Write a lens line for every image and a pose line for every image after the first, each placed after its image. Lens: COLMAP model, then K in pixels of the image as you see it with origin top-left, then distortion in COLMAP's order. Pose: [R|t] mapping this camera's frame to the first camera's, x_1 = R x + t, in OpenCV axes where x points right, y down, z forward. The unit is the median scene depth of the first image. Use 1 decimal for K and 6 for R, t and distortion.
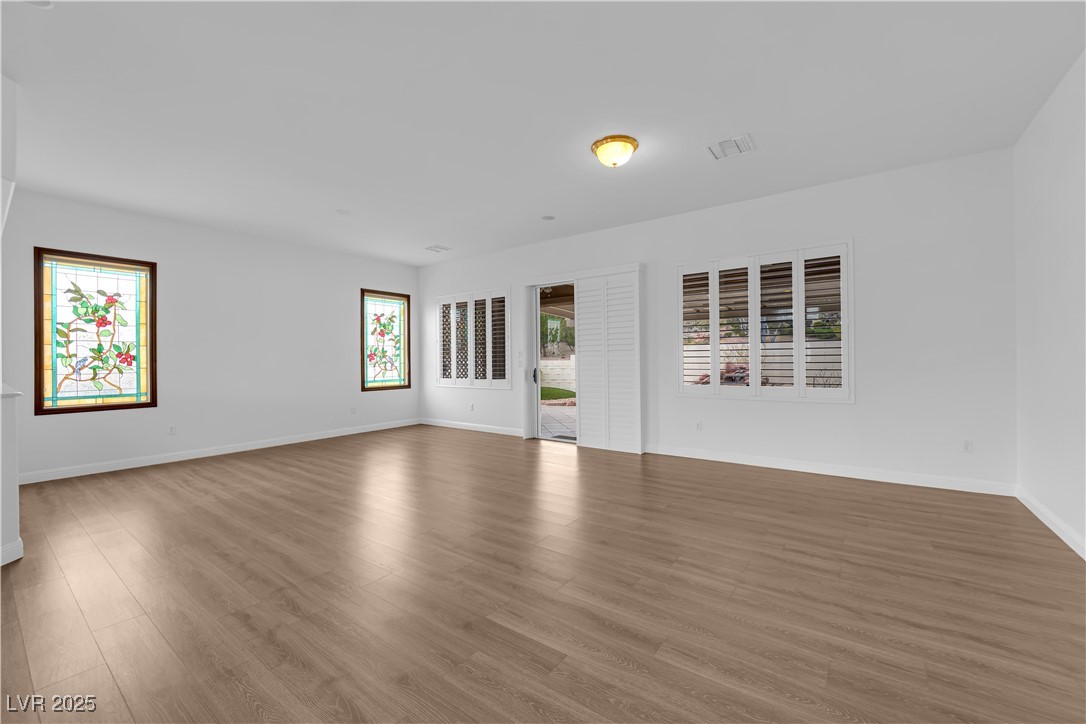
lens RADIAL K [[435.4, 0, 540.8], [0, 435.4, 359.9], [0, 0, 1]] dist [-0.012624, -0.002381]
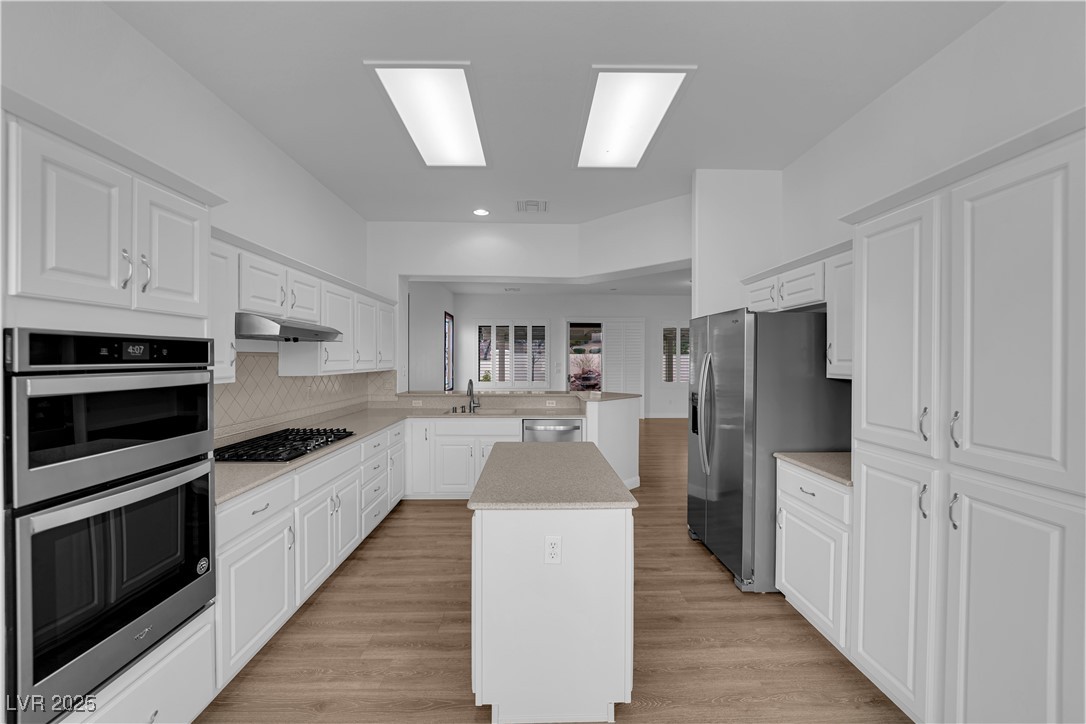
lens RADIAL K [[435.4, 0, 541.6], [0, 435.4, 358.3], [0, 0, 1]] dist [-0.012624, -0.002381]
pose [[0.791685, 0.012297, 0.610806, -0.931959], [-0.009397, 0.999924, -0.007952, -0.020204], [-0.610857, 0.000556, 0.791741, -0.164938]]
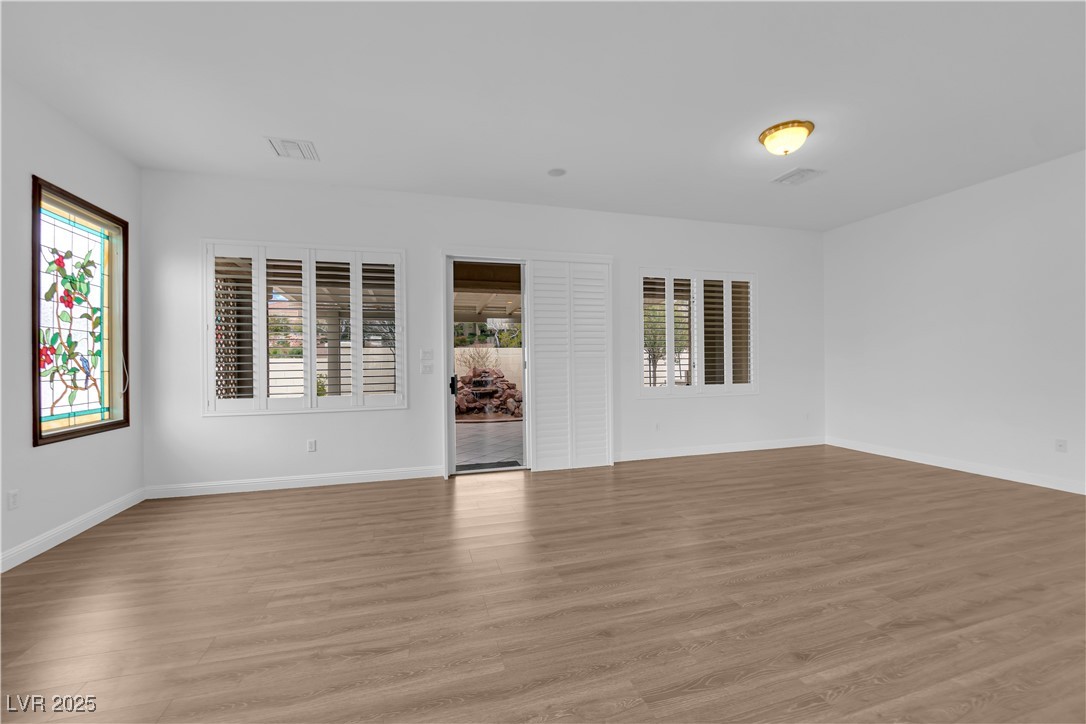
lens RADIAL K [[435.4, 0, 542.2], [0, 435.4, 362.7], [0, 0, 1]] dist [-0.012624, -0.002381]
pose [[0.604353, 0.000977, 0.796716, -0.426941], [0.005145, 0.999974, -0.005129, 0.003715], [-0.796700, 0.007199, 0.604332, 0.408833]]
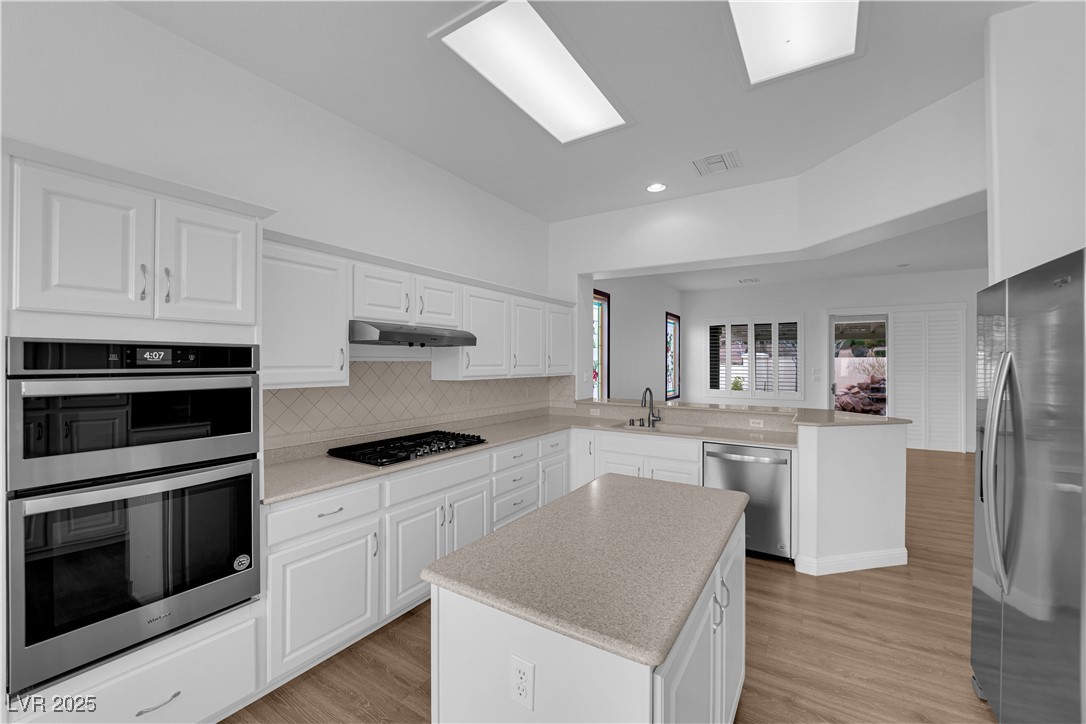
lens RADIAL K [[435.4, 0, 541.2], [0, 435.4, 359.8], [0, 0, 1]] dist [-0.012624, -0.002381]
pose [[0.997844, 0.012442, 0.064446, -0.793608], [-0.011932, 0.999894, -0.008291, -0.022136], [-0.064542, 0.007505, 0.997887, -0.126405]]
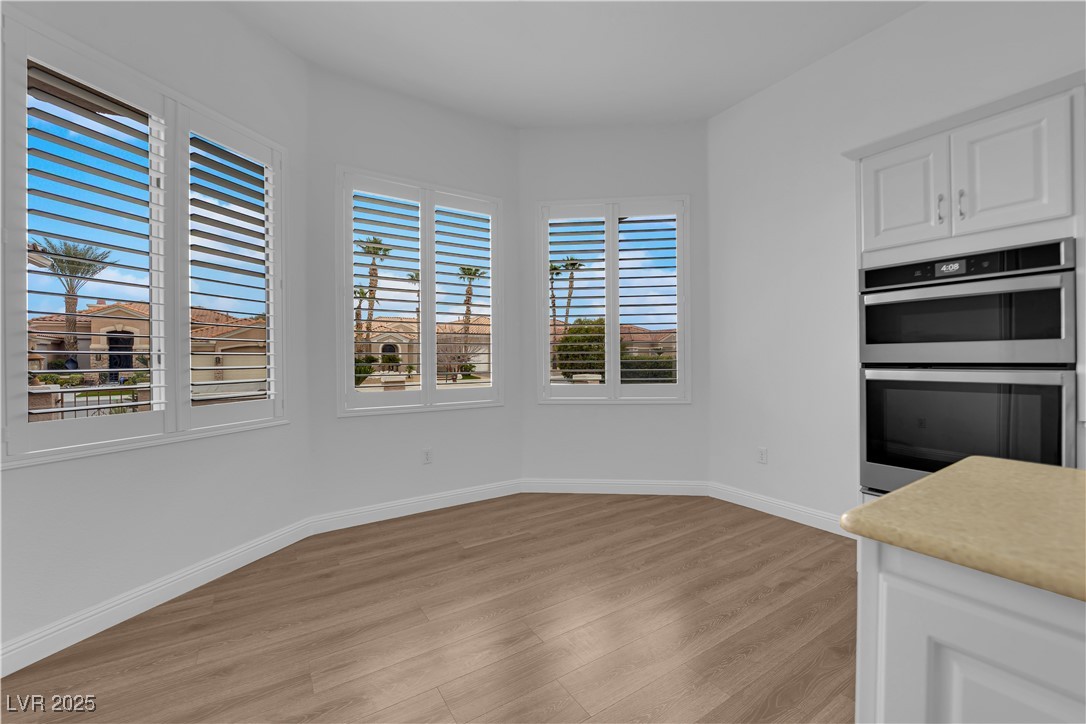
lens RADIAL K [[435.4, 0, 543.8], [0, 435.4, 361.6], [0, 0, 1]] dist [-0.012624, -0.002381]
pose [[-0.355682, 0.020124, -0.934391, -0.661537], [0.010307, 0.999792, 0.017609, 0.020794], [0.934550, -0.003368, -0.355815, -0.042350]]
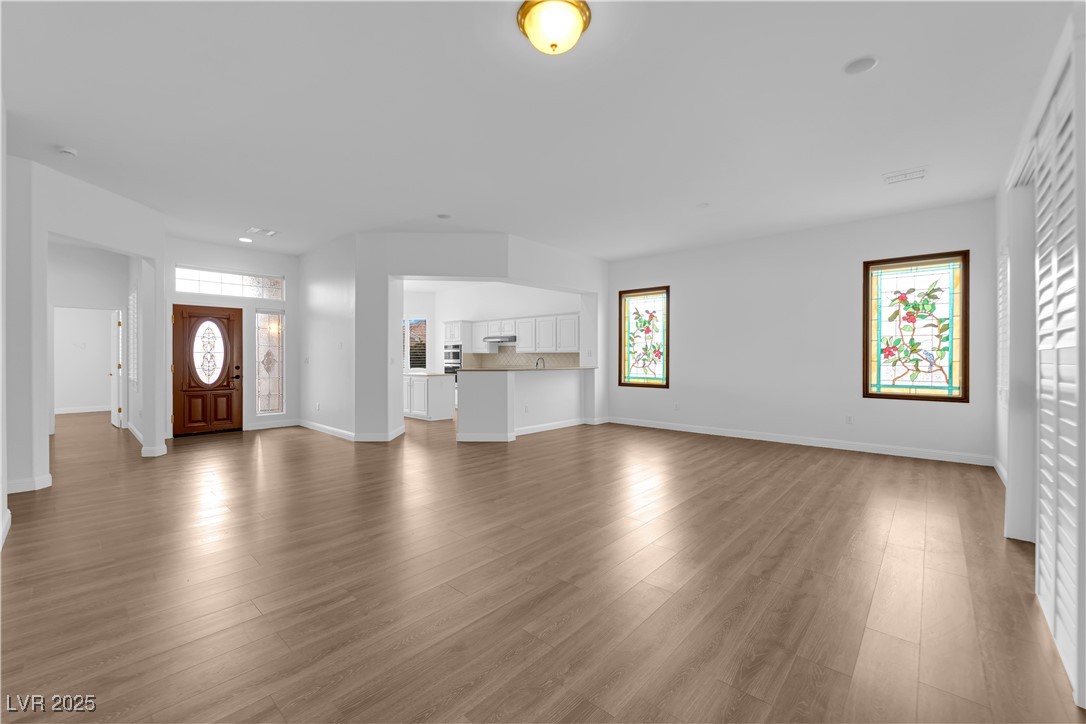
lens RADIAL K [[435.4, 0, 544.6], [0, 435.4, 358.2], [0, 0, 1]] dist [-0.012624, -0.002381]
pose [[-0.092197, 0.013165, -0.995654, 0.381725], [-0.000209, 0.999912, 0.013240, -0.005494], [0.995741, 0.001428, -0.092187, 0.497305]]
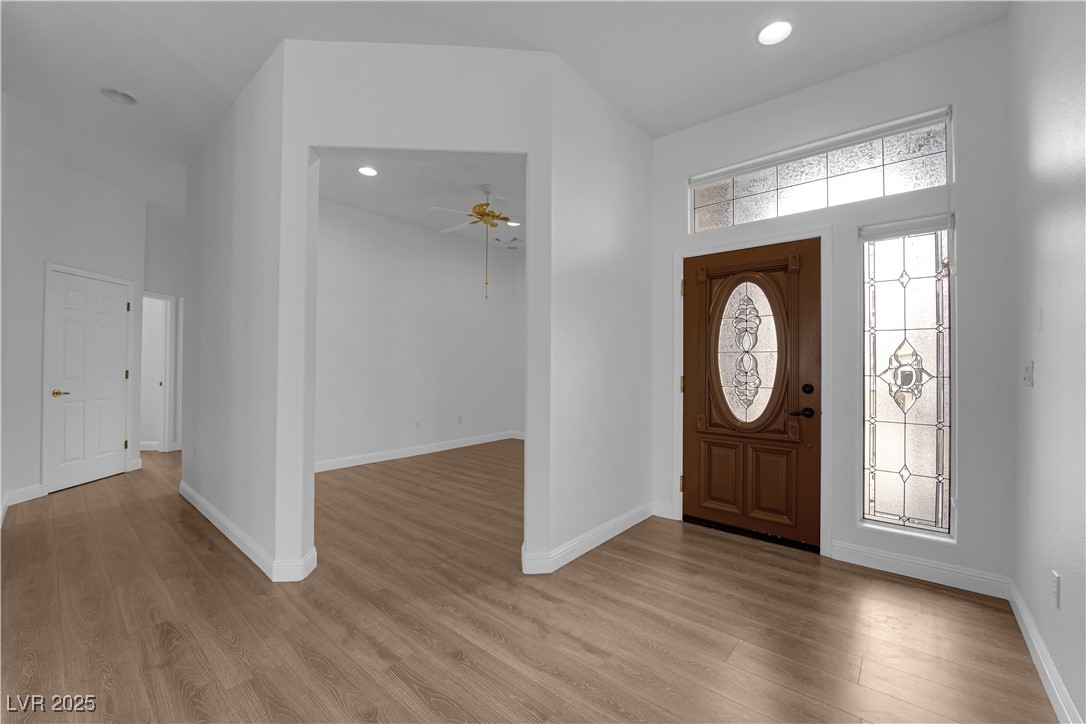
lens RADIAL K [[435.4, 0, 537.8], [0, 435.4, 361.3], [0, 0, 1]] dist [-0.012624, -0.002381]
pose [[-0.997954, 0.006068, 0.063646, -0.269071], [0.005671, 0.999963, -0.006416, 0.004652], [-0.063682, -0.006042, -0.997952, 0.139356]]
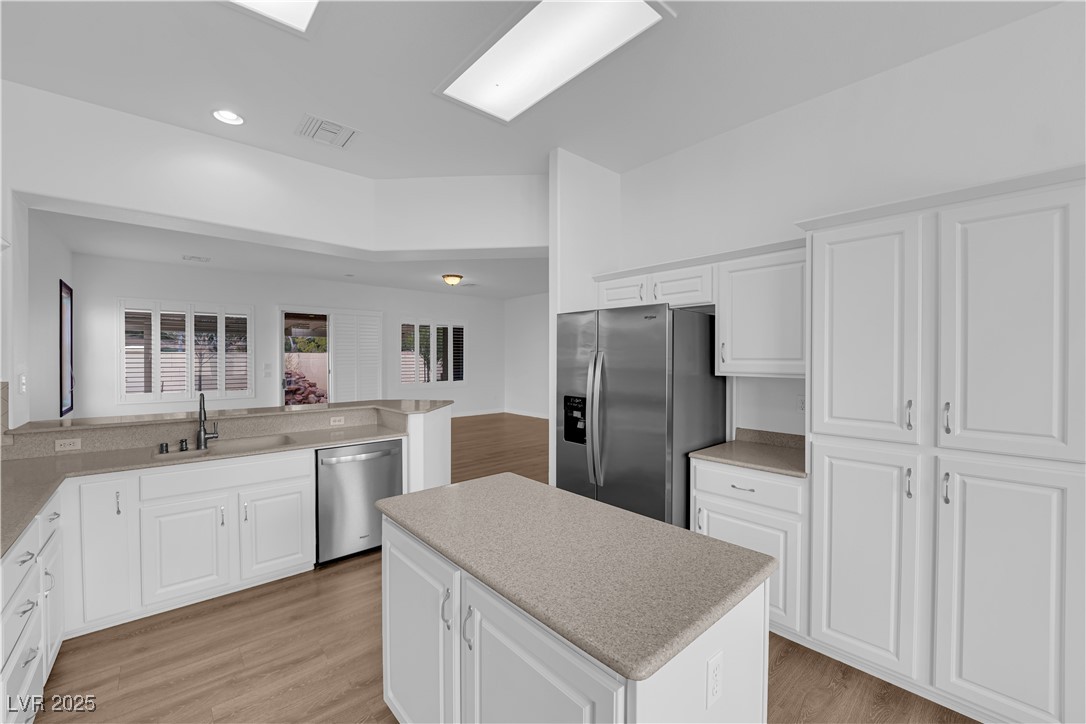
lens RADIAL K [[435.4, 0, 542.6], [0, 435.4, 360.6], [0, 0, 1]] dist [-0.012624, -0.002381]
pose [[0.207283, 0.004198, 0.978272, -0.930382], [-0.000007, 0.999991, -0.004289, -0.020570], [-0.978281, 0.000882, 0.207281, 0.032503]]
